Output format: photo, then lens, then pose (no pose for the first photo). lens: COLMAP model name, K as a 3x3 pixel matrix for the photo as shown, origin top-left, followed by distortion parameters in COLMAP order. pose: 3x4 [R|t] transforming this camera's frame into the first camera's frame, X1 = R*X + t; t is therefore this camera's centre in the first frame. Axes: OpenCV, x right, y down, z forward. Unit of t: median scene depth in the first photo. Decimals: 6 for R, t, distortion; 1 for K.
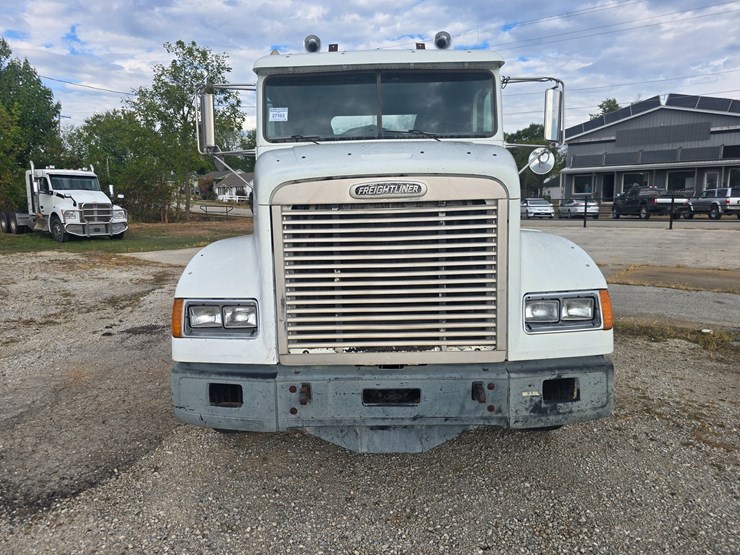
lens RADIAL K [[492.6, 0, 370.0], [0, 492.6, 277.5], [0, 0, 1]] dist [0.053349, -0.047331]
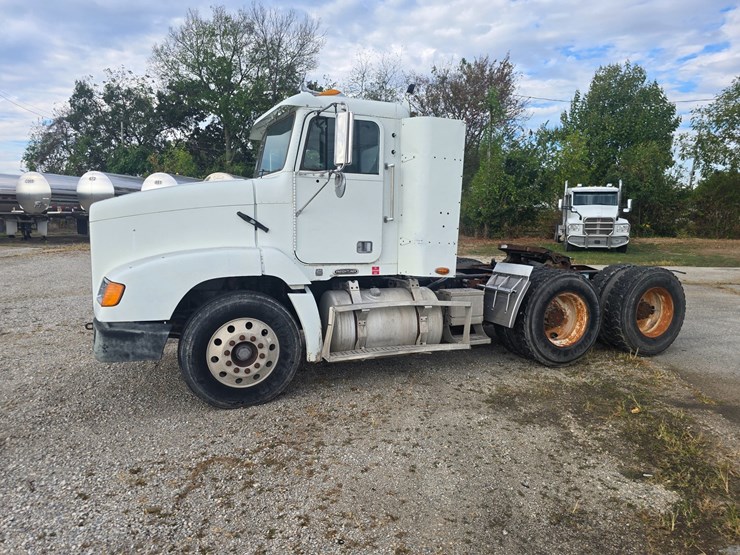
lens RADIAL K [[494.3, 0, 359.4], [0, 494.3, 279.1], [0, 0, 1]] dist [0.052315, -0.046032]
pose [[0.380371, 0.120174, -0.916993, 0.242966], [-0.139565, 0.987625, 0.071539, -0.022502], [0.914243, 0.100768, 0.392436, 0.122096]]
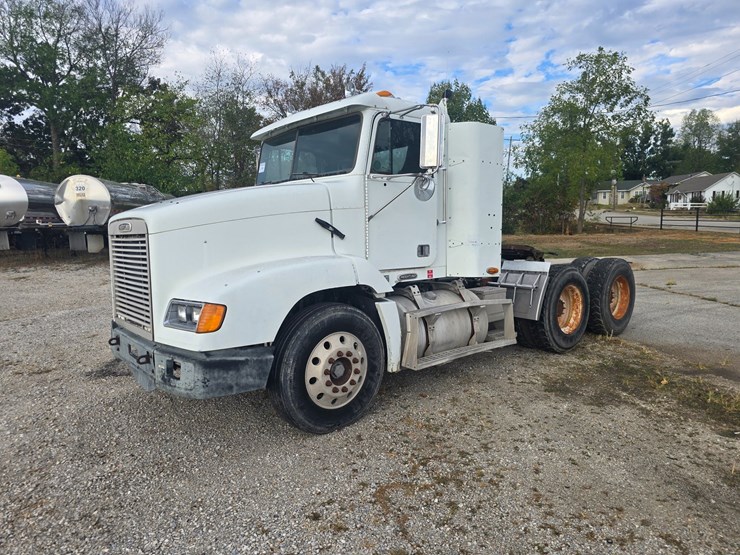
lens RADIAL K [[494.3, 0, 359.4], [0, 494.3, 279.1], [0, 0, 1]] dist [0.052315, -0.046032]
pose [[0.648843, 0.081787, -0.756514, 0.190259], [-0.095145, 0.995124, 0.025980, -0.012205], [0.754950, 0.055121, 0.653461, 0.049253]]
